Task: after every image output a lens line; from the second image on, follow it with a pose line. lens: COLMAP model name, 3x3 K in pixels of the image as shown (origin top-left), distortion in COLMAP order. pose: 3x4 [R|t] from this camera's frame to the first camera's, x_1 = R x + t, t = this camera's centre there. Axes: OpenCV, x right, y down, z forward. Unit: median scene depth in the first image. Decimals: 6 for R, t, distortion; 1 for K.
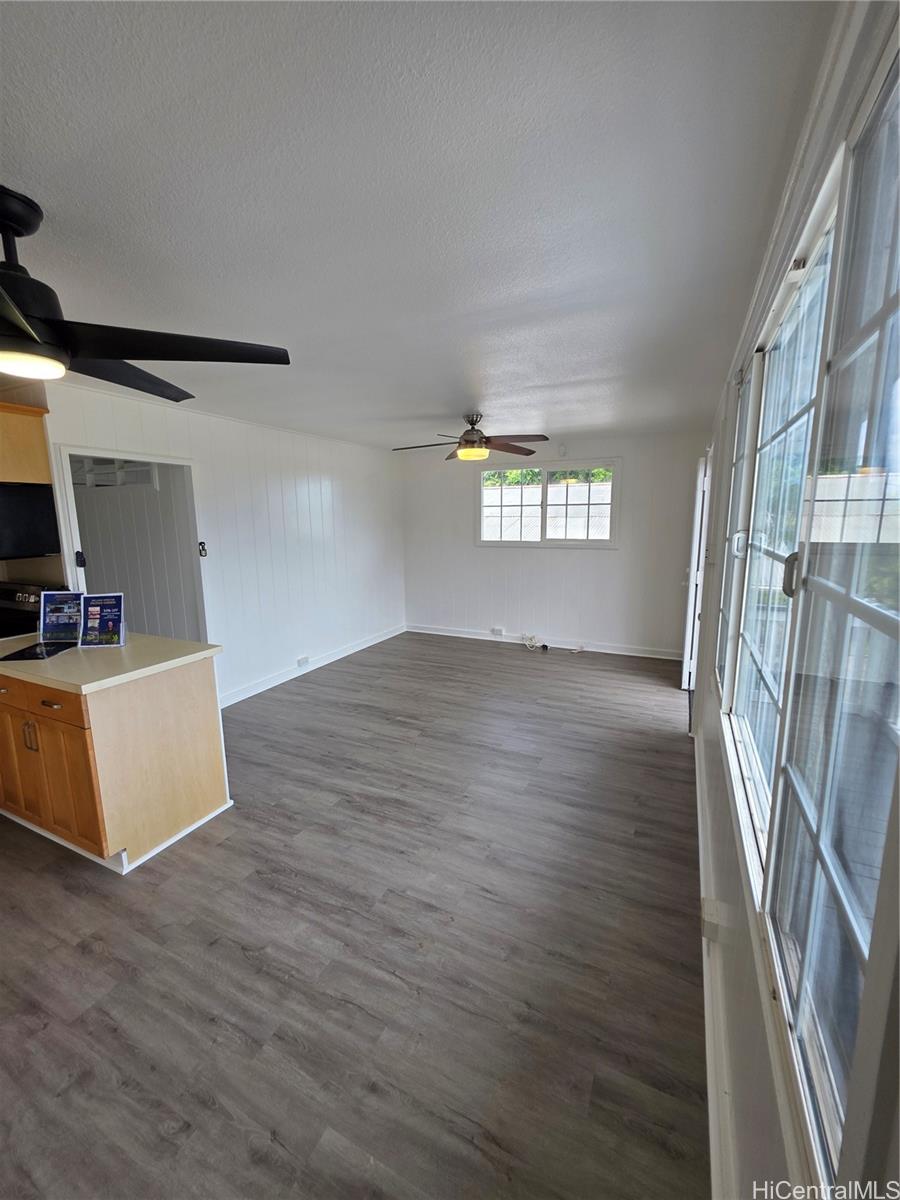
lens RADIAL K [[480.4, 0, 451.5], [0, 480.4, 596.3], [0, 0, 1]] dist [0.001004, 0.000292]
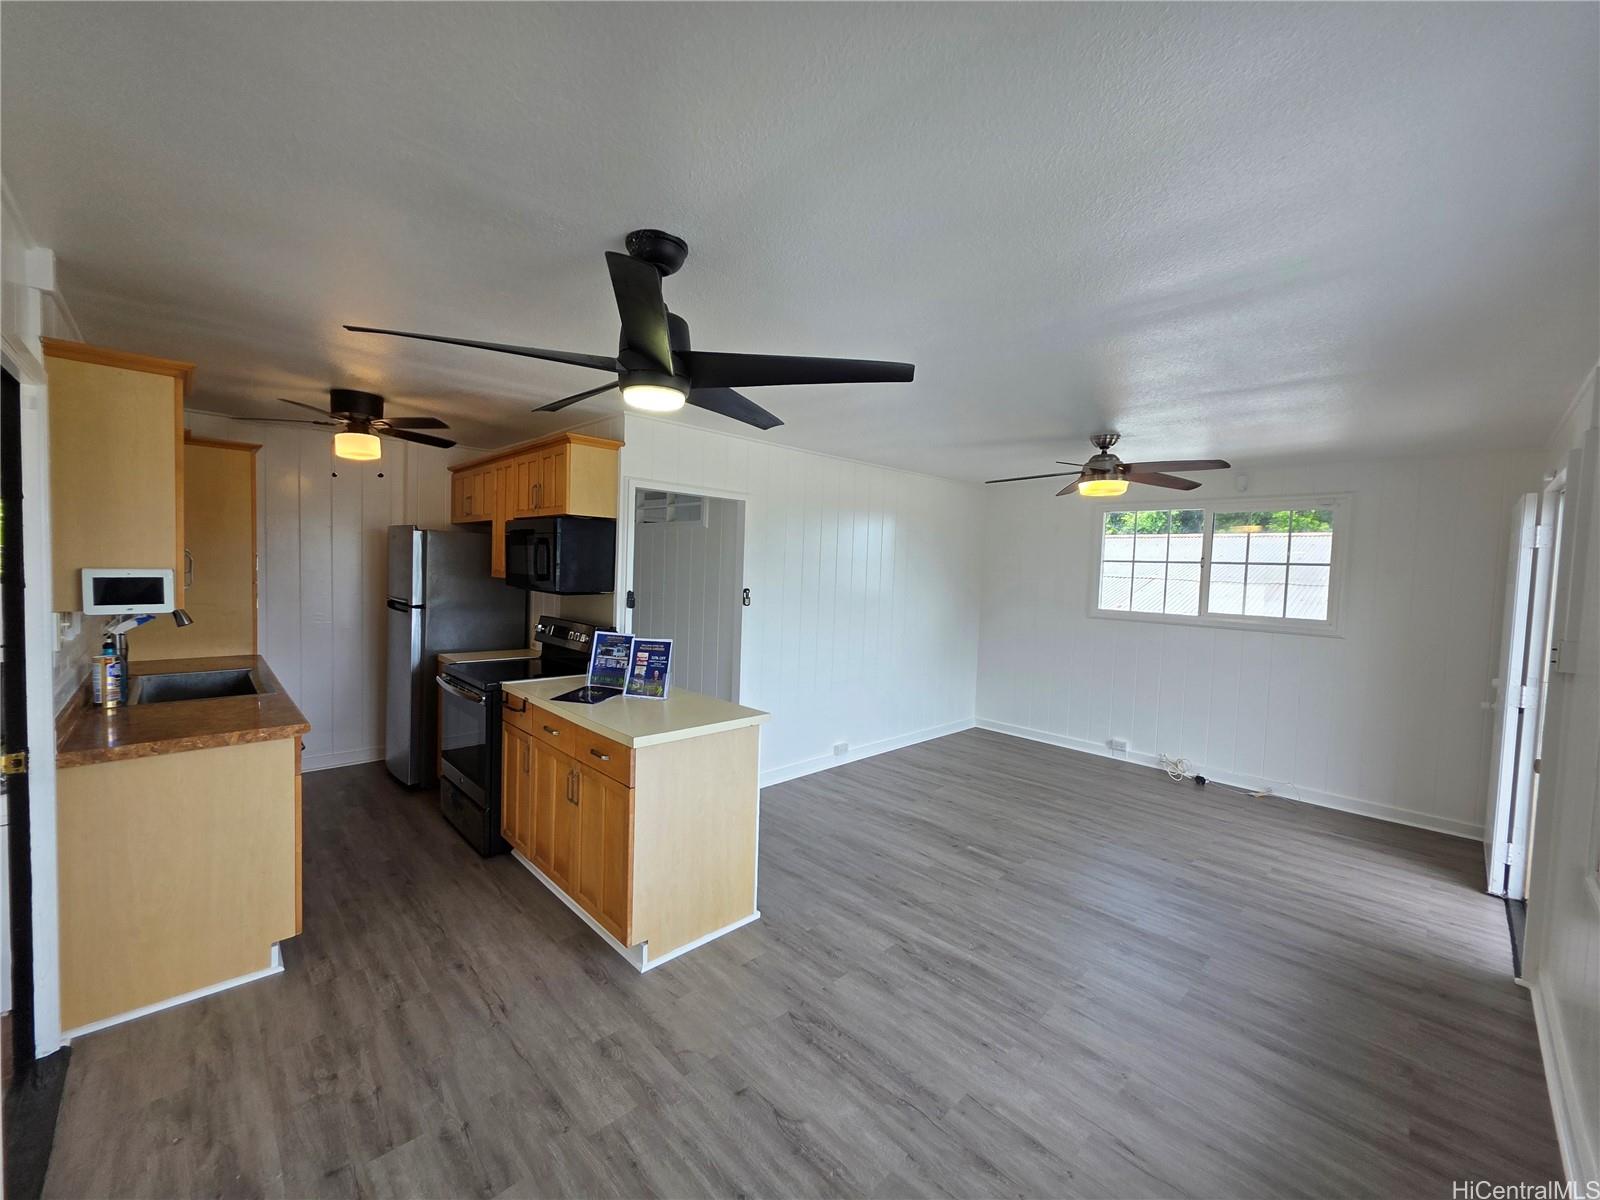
lens RADIAL K [[640.6, 0, 794.5], [0, 640.6, 596.4], [0, 0, 1]] dist [0.001004, 0.000292]
pose [[0.935995, 0.058935, -0.347045, -0.062959], [-0.100731, 0.989501, -0.103639, 0.012837], [0.337294, 0.131964, 0.932104, -0.031915]]
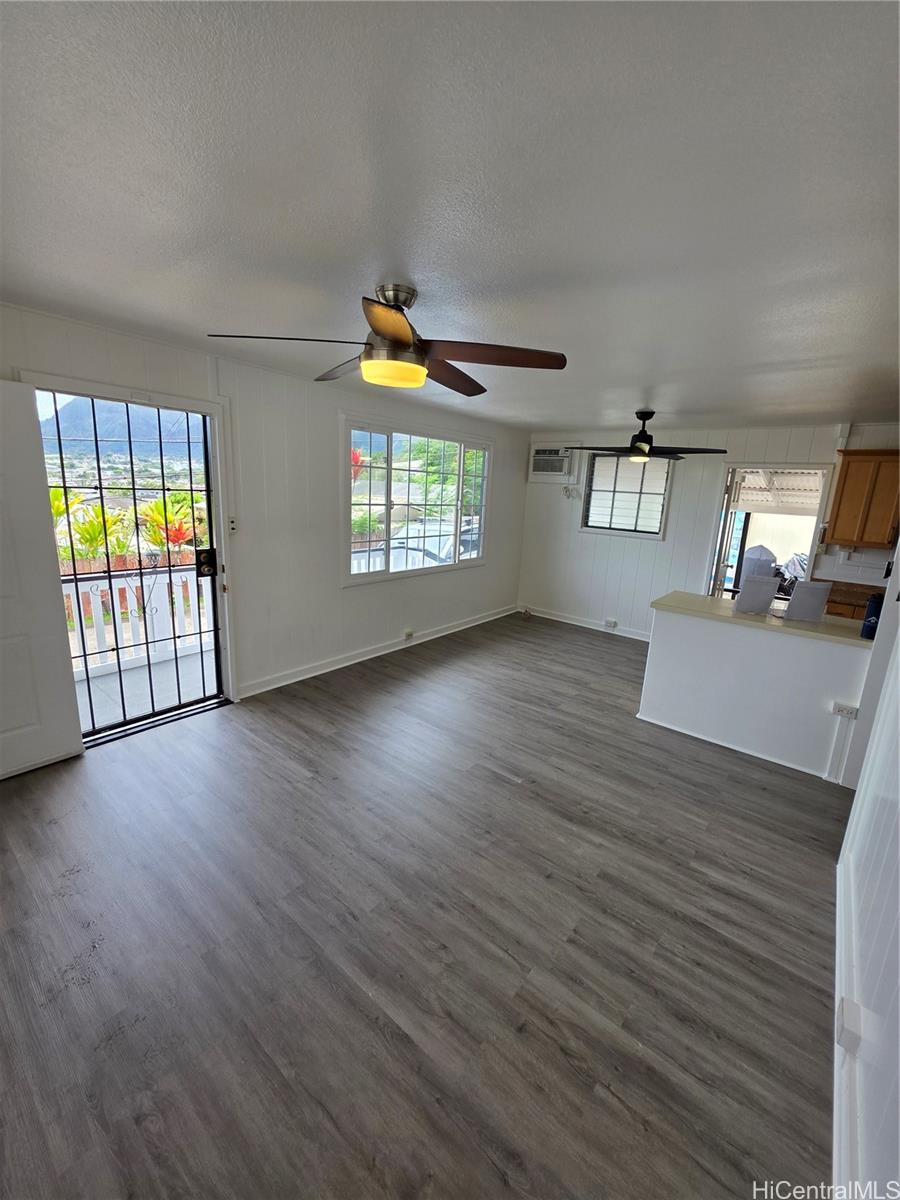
lens RADIAL K [[480.4, 0, 453.4], [0, 480.4, 596.3], [0, 0, 1]] dist [0.001004, 0.000292]
pose [[-0.974040, -0.087809, 0.208652, -0.190310], [-0.005074, 0.929943, 0.367668, -0.374966], [-0.226319, 0.357064, -0.906248, 2.135514]]
